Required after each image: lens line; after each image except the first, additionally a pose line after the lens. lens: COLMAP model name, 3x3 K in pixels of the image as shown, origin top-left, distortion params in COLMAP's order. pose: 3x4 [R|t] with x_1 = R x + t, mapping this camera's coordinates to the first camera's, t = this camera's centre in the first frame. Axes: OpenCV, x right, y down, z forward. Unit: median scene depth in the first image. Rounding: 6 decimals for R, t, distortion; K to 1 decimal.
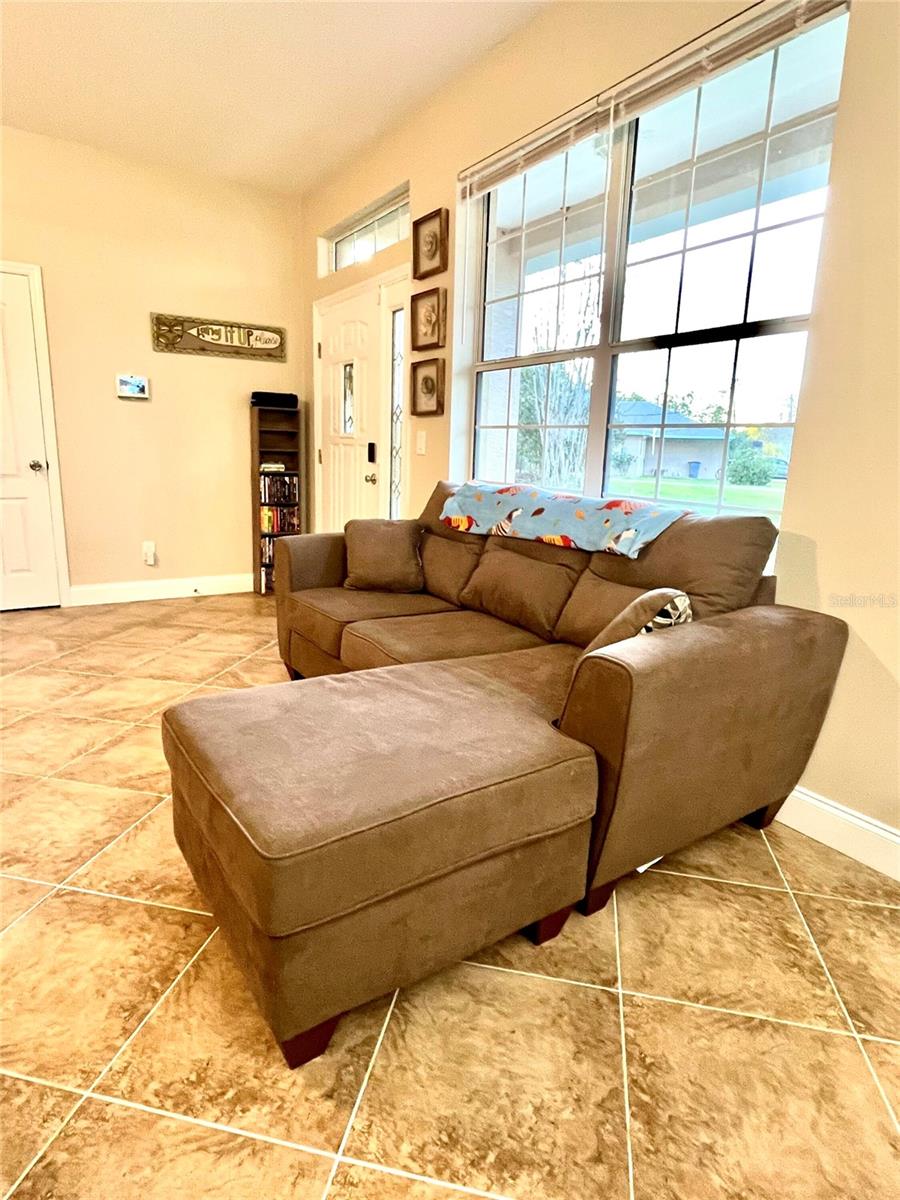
lens RADIAL K [[670.1, 0, 450.3], [0, 670.1, 588.8], [0, 0, 1]] dist [0.003512, -0.005040]
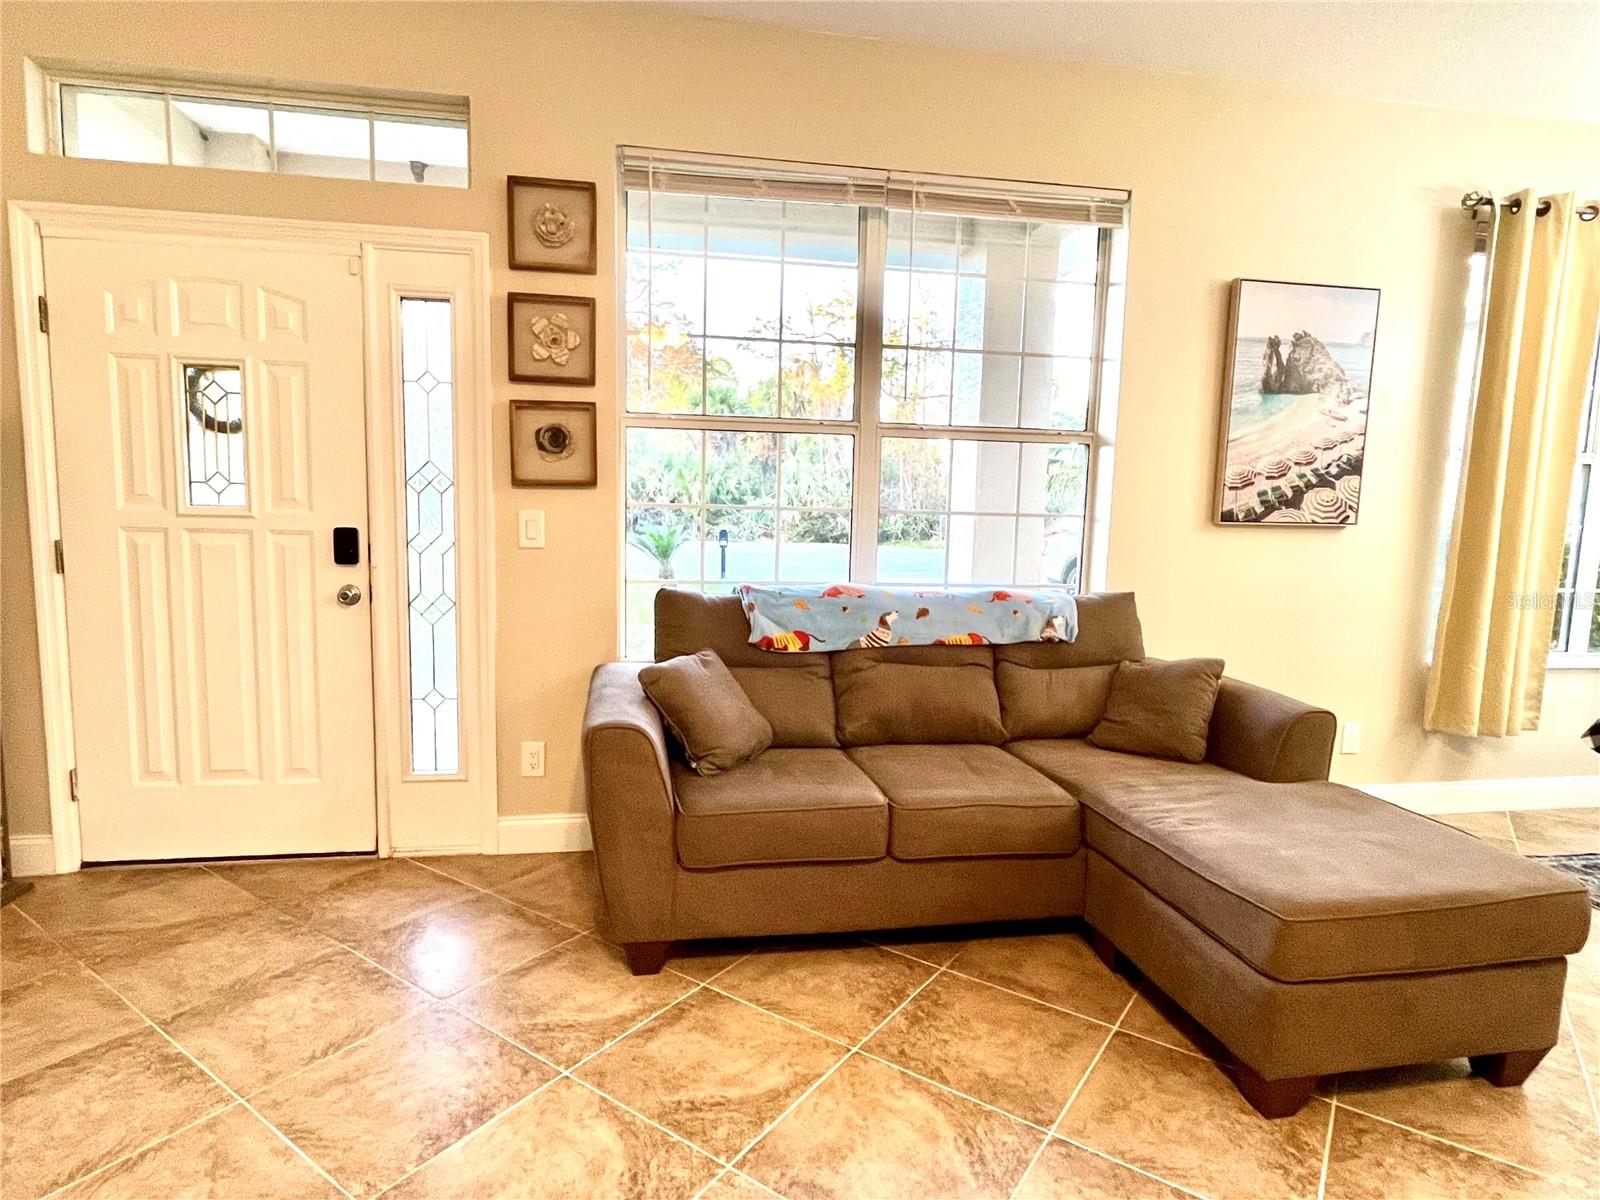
lens RADIAL K [[893.5, 0, 791.9], [0, 893.5, 602.3], [0, 0, 1]] dist [0.003512, -0.005040]
pose [[0.398199, -0.125832, 0.908627, -0.894018], [0.178699, 0.982210, 0.057708, -0.200973], [-0.899724, 0.139391, 0.413601, 0.586871]]
